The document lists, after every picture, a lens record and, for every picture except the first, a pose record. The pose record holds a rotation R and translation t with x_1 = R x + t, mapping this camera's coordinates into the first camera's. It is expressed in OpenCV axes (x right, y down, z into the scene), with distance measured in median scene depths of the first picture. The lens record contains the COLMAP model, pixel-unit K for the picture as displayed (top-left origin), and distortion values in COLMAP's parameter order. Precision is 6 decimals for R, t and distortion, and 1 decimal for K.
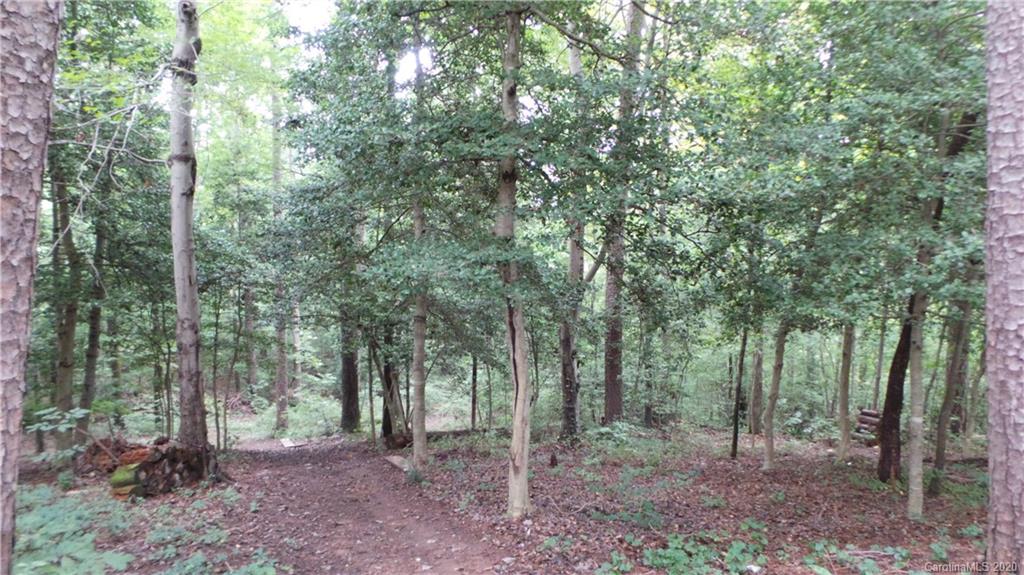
lens RADIAL K [[707.9, 0, 511.9], [0, 707.9, 287.2], [0, 0, 1]] dist [0.000936, 0.001628]
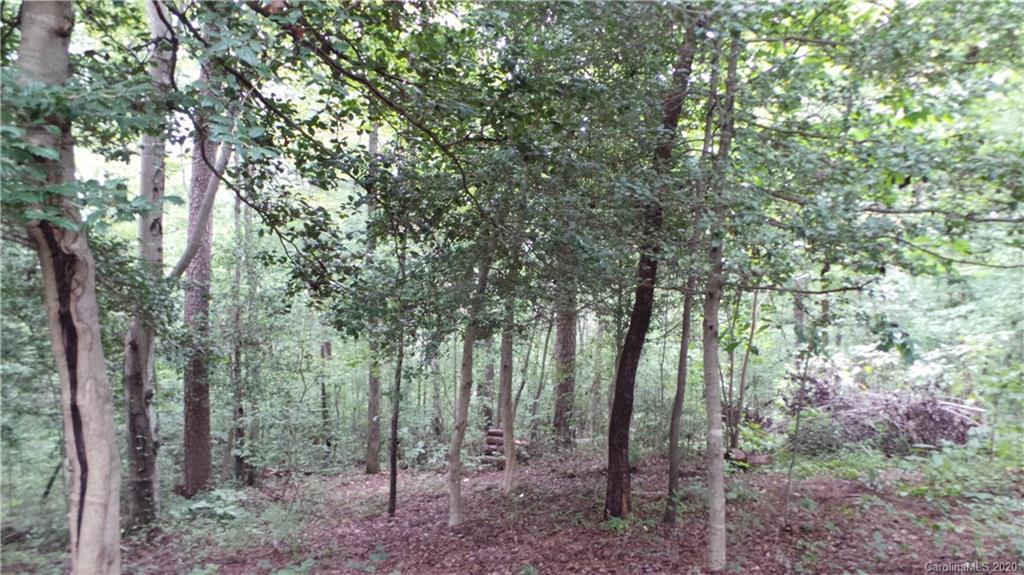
lens RADIAL K [[707.9, 0, 521.9], [0, 707.9, 308.6], [0, 0, 1]] dist [0.000936, 0.001628]
pose [[0.807562, -0.018386, 0.589496, -0.015327], [0.029634, 0.999516, -0.009421, 0.031093], [-0.589037, 0.025077, 0.807717, 0.282511]]
